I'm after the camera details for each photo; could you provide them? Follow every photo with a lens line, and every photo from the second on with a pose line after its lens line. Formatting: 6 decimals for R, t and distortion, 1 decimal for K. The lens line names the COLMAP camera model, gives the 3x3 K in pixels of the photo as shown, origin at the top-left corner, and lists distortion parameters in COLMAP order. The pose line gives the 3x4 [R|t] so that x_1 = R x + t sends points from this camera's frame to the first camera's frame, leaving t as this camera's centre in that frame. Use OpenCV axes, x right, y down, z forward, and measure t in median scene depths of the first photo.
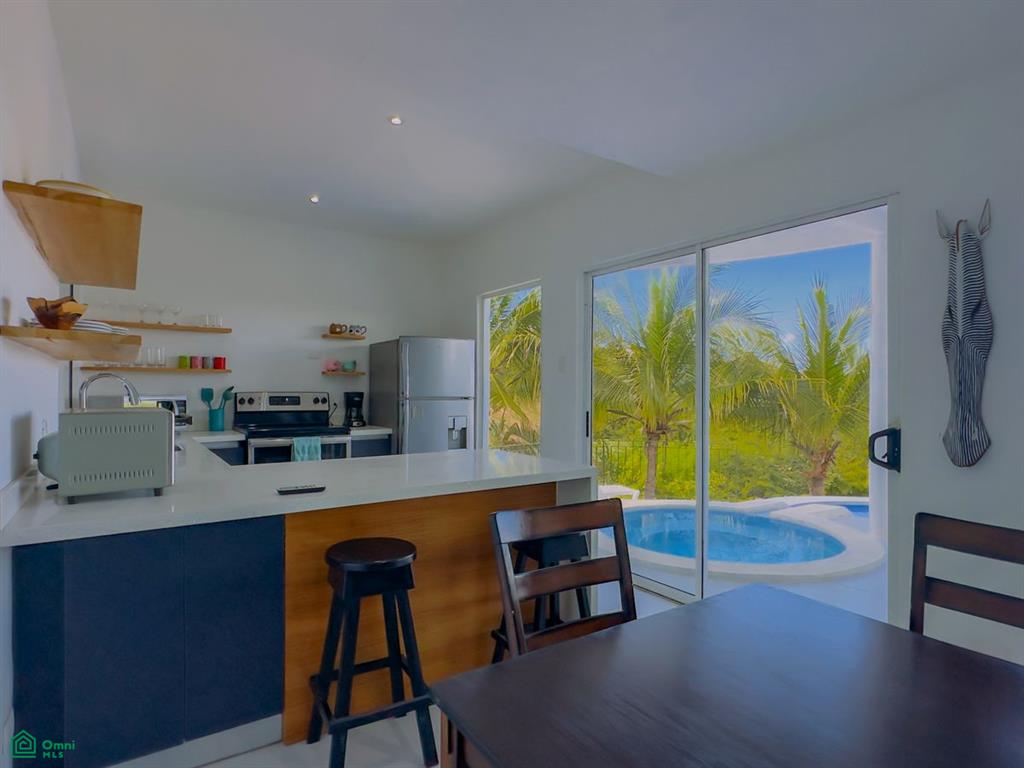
lens RADIAL K [[565.4, 0, 512.0], [0, 565.4, 384.0], [0, 0, 1]] dist [-0.000675, -0.000043]
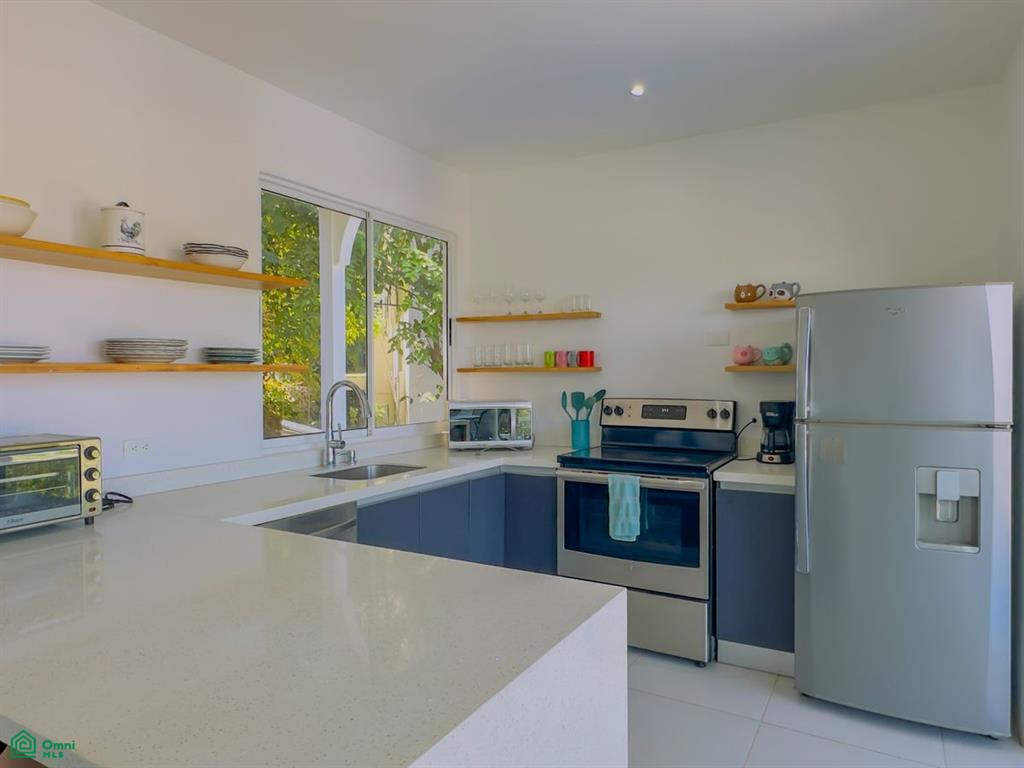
lens RADIAL K [[661.0, 0, 512.0], [0, 661.0, 384.0], [0, 0, 1]] dist [-0.003197, 0.035232]
pose [[0.427554, 0.011562, -0.903916, 0.220883], [0.013343, 0.999729, 0.019099, -0.020407], [0.903891, -0.020227, 0.427284, 0.505818]]
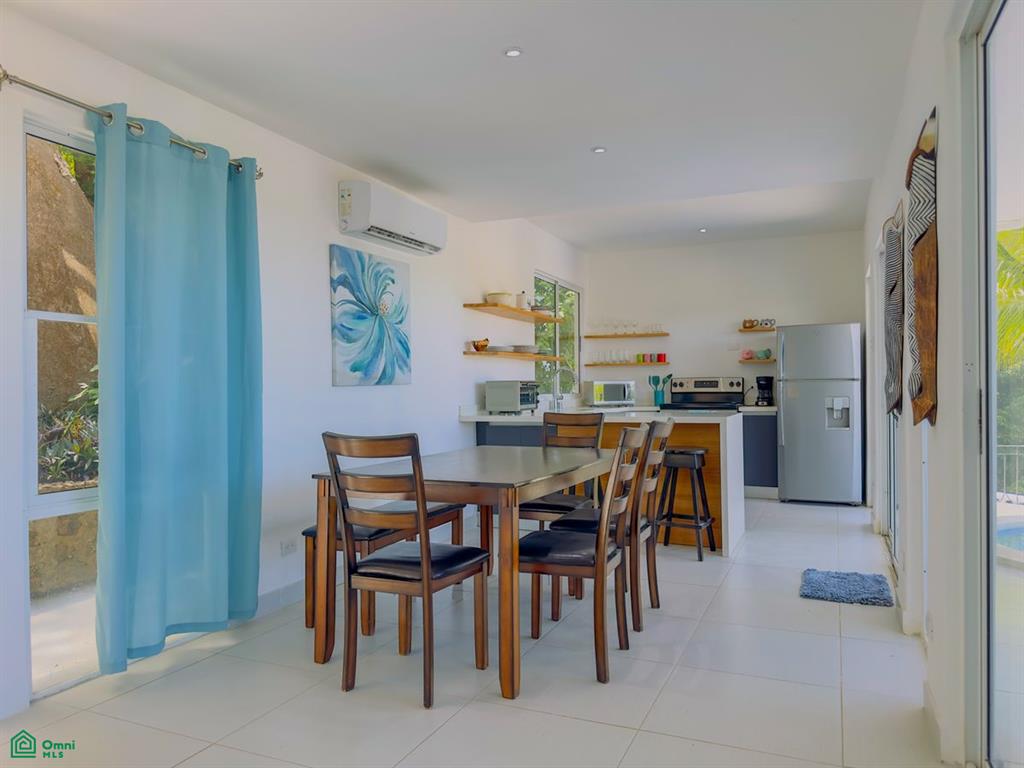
lens RADIAL K [[733.9, 0, 512.0], [0, 733.9, 384.0], [0, 0, 1]] dist [0.138566, -0.155739]
pose [[0.521584, -0.015929, -0.853051, 0.807159], [0.021873, 0.999747, -0.005295, 0.028099], [0.852919, -0.015897, 0.521800, -0.261422]]
